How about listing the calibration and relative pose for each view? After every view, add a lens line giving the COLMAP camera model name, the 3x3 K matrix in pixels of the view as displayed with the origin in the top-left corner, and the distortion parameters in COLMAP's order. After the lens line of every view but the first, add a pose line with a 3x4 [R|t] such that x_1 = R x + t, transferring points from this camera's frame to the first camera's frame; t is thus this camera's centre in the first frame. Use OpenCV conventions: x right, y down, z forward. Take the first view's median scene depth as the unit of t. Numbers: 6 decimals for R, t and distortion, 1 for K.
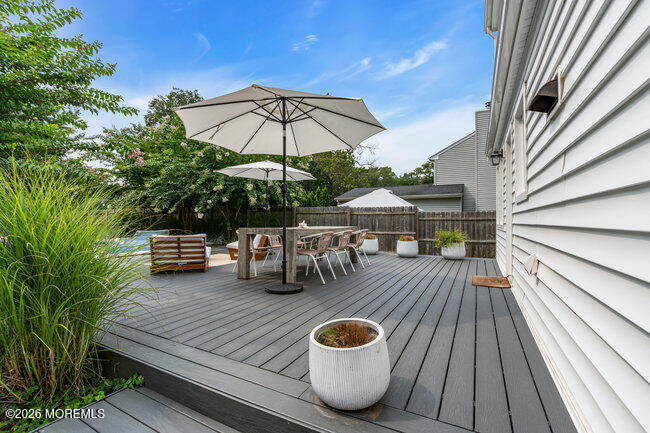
lens RADIAL K [[291.2, 0, 325.7], [0, 291.2, 217.3], [0, 0, 1]] dist [-0.005364, 0.000479]
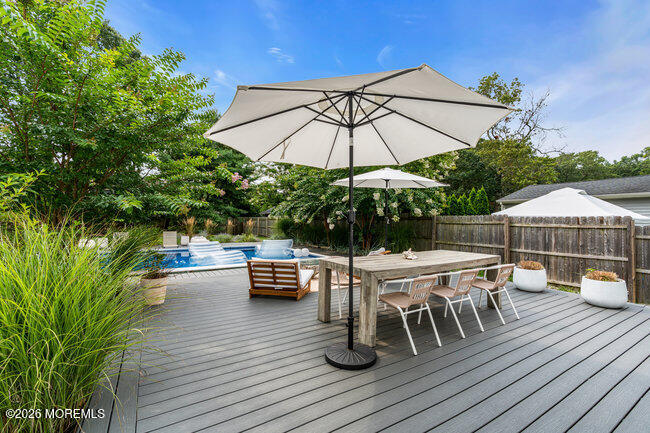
lens RADIAL K [[291.2, 0, 325.7], [0, 291.2, 217.3], [0, 0, 1]] dist [-0.005364, 0.000479]
pose [[0.858980, -0.004671, -0.511988, 0.086026], [0.004384, 0.999989, -0.001768, -0.047098], [0.511990, -0.000725, 0.858991, 0.165282]]
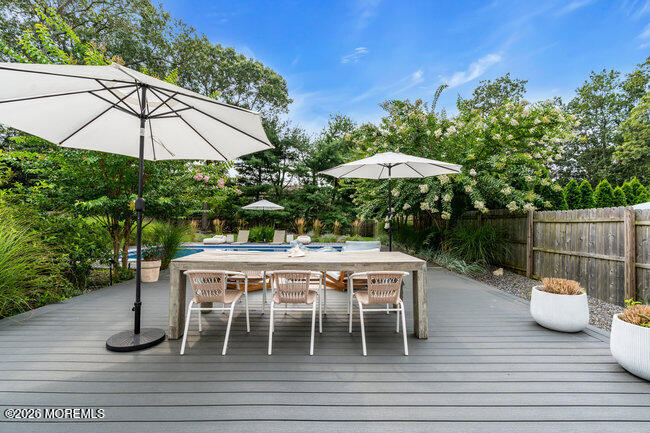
lens RADIAL K [[303.4, 0, 325.0], [0, 303.4, 216.5], [0, 0, 1]] dist [-0.000651, -0.000058]
pose [[0.477378, -0.016817, -0.878537, 0.373952], [0.005849, 0.999856, -0.015961, -0.026324], [0.878678, 0.002481, 0.477408, 0.507614]]
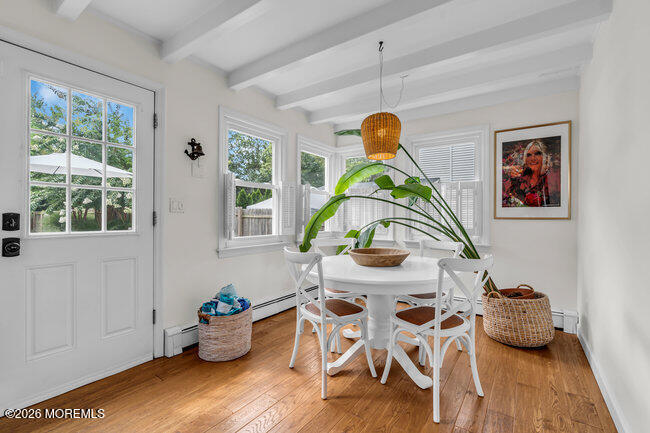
lens RADIAL K [[291.2, 0, 325.7], [0, 291.2, 217.3], [0, 0, 1]] dist [-0.005364, 0.000479]
pose [[0.993038, 0.000924, -0.117787, 0.581022], [0.000561, 0.999921, 0.012577, -0.030383], [0.117789, -0.012555, 0.992959, 0.302555]]
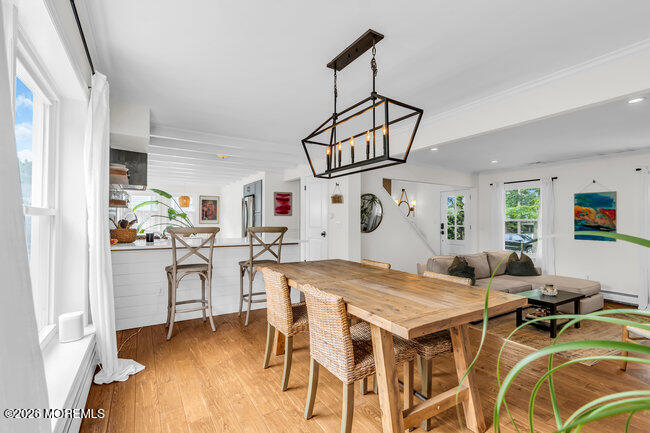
lens RADIAL K [[297.3, 0, 326.4], [0, 297.3, 216.2], [0, 0, 1]] dist [-0.002564, 0.000141]
pose [[0.500026, 0.014851, 0.865883, -0.076253], [-0.011145, 0.999880, -0.010713, -0.048841], [-0.865939, -0.004294, 0.500132, -0.391251]]
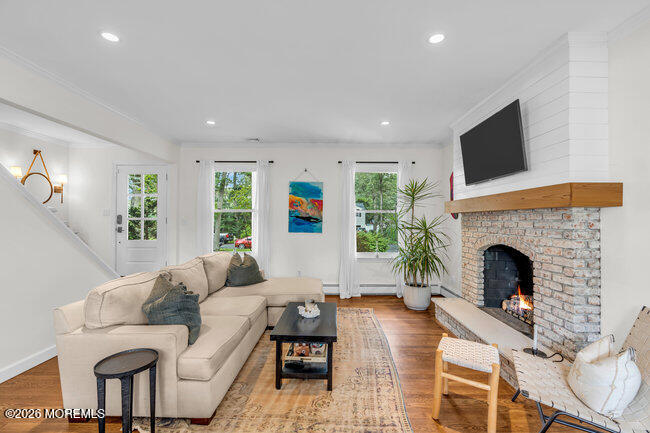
lens RADIAL K [[291.2, 0, 325.7], [0, 291.2, 217.3], [0, 0, 1]] dist [-0.005364, 0.000479]
pose [[-0.463240, 0.005226, 0.886218, 0.270549], [-0.014096, 0.999813, -0.013264, -0.031444], [-0.886121, -0.018636, -0.463079, -0.325595]]
